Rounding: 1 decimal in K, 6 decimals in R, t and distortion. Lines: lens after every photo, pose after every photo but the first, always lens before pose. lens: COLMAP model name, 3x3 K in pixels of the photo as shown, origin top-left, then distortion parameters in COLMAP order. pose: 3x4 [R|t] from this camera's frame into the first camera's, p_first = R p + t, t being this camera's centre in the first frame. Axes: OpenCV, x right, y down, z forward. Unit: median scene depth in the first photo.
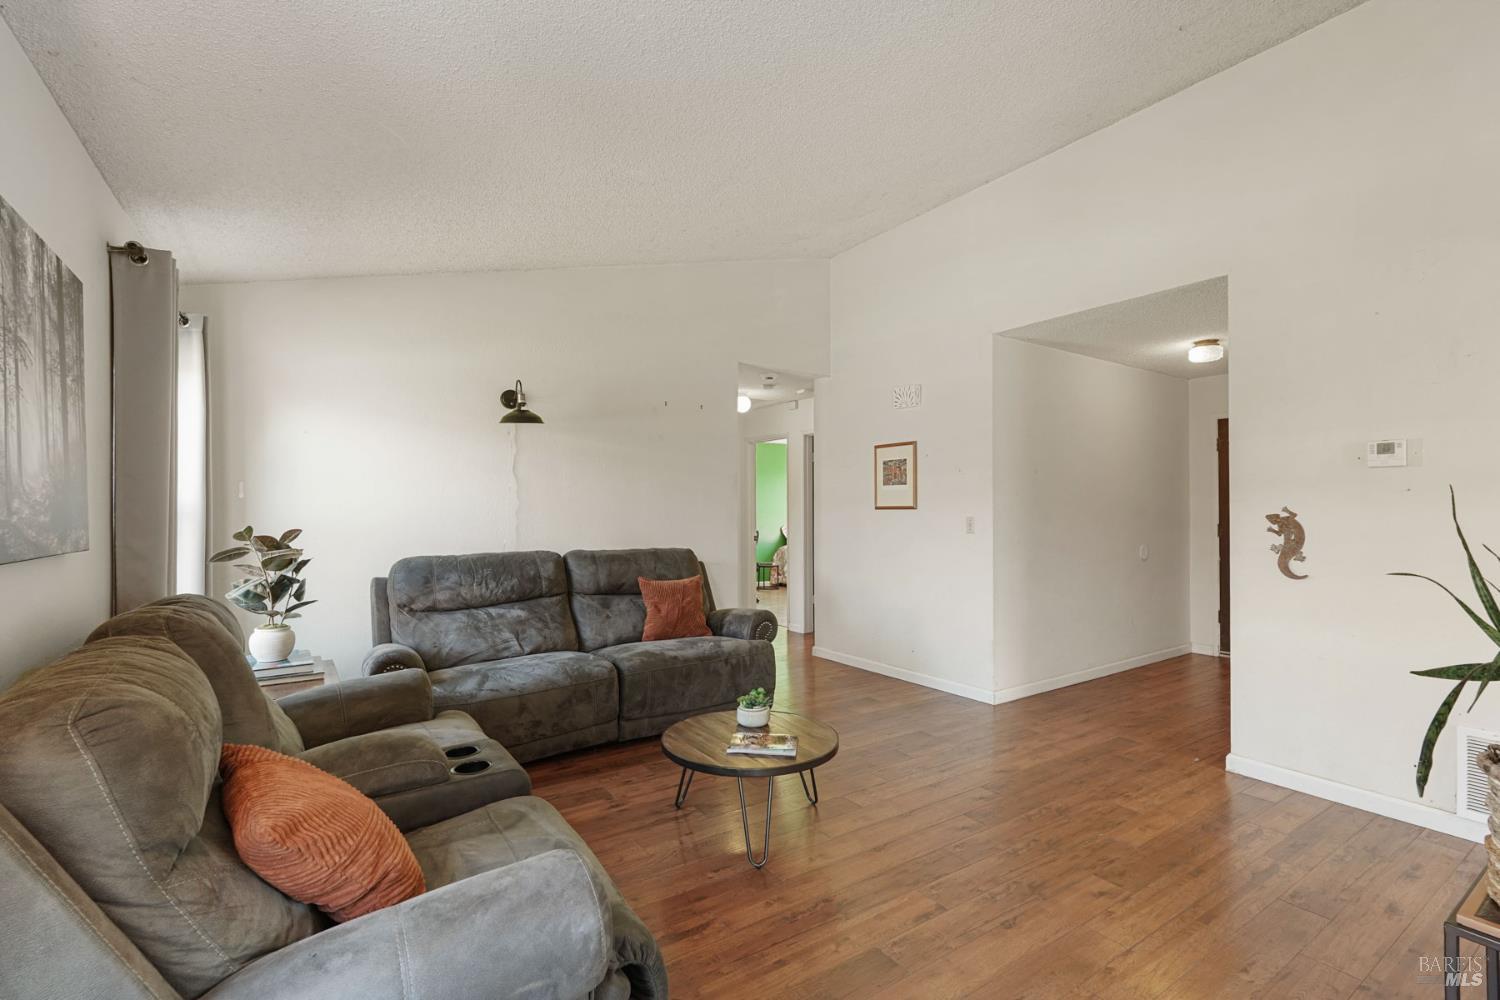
lens RADIAL K [[677.1, 0, 758.4], [0, 677.1, 494.6], [0, 0, 1]] dist [0.000213, 0.000668]
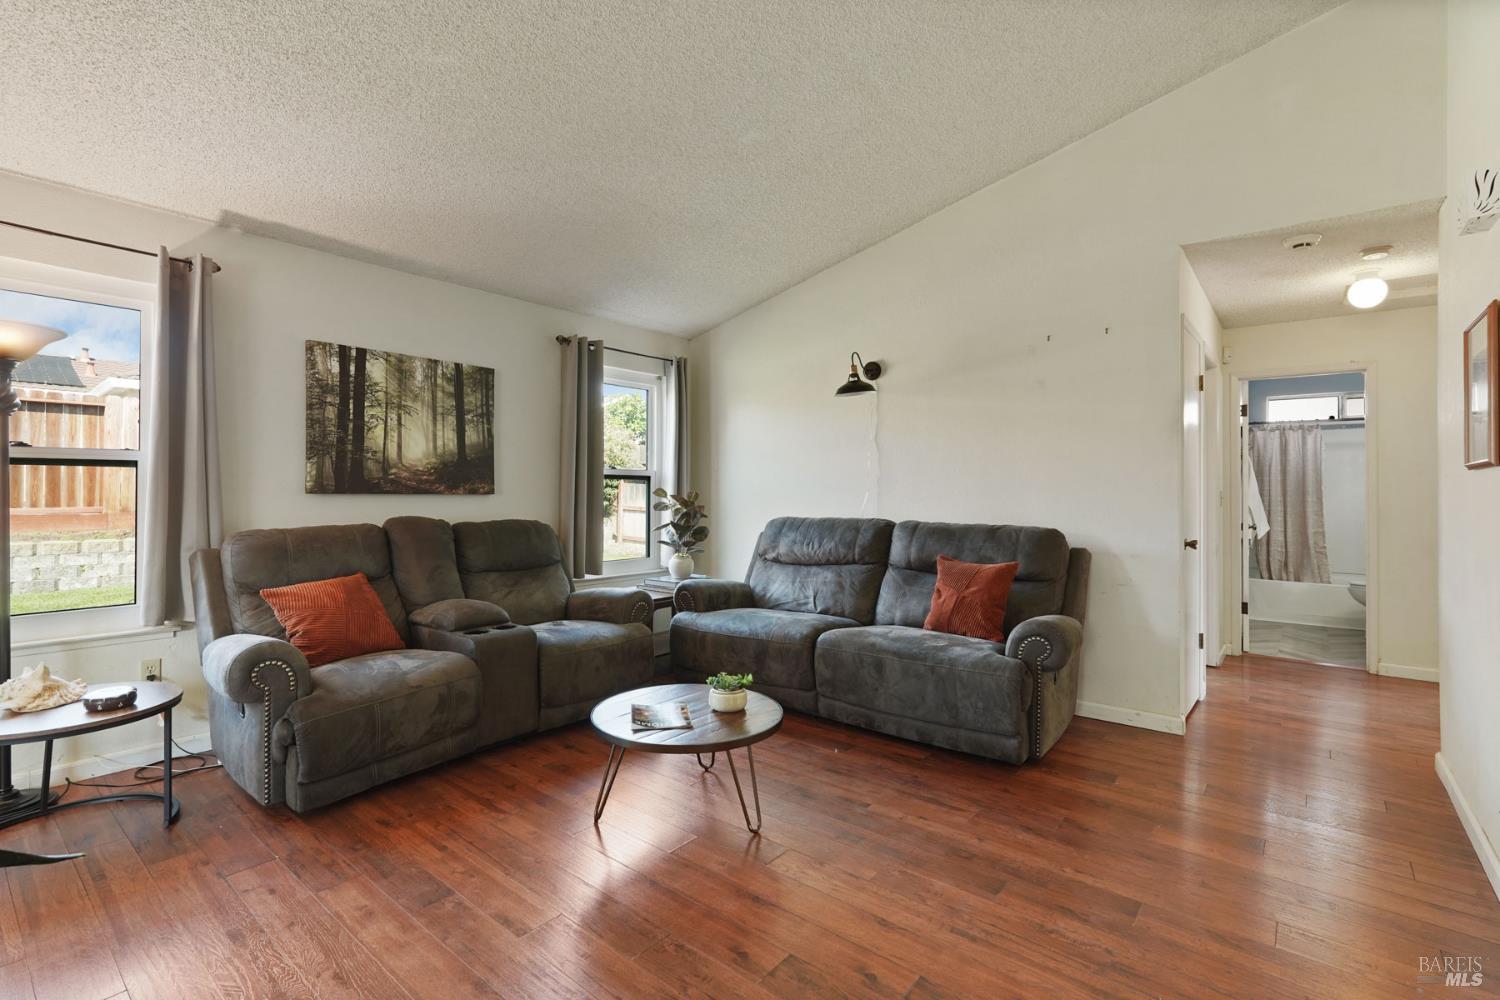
lens RADIAL K [[697.1, 0, 748.0], [0, 697.1, 480.8], [0, 0, 1]] dist [-0.002525, -0.000103]
pose [[0.276004, -0.010656, -0.961098, 0.679746], [0.015989, 0.999851, -0.006494, 0.033689], [0.961024, -0.013575, 0.276133, 0.594927]]
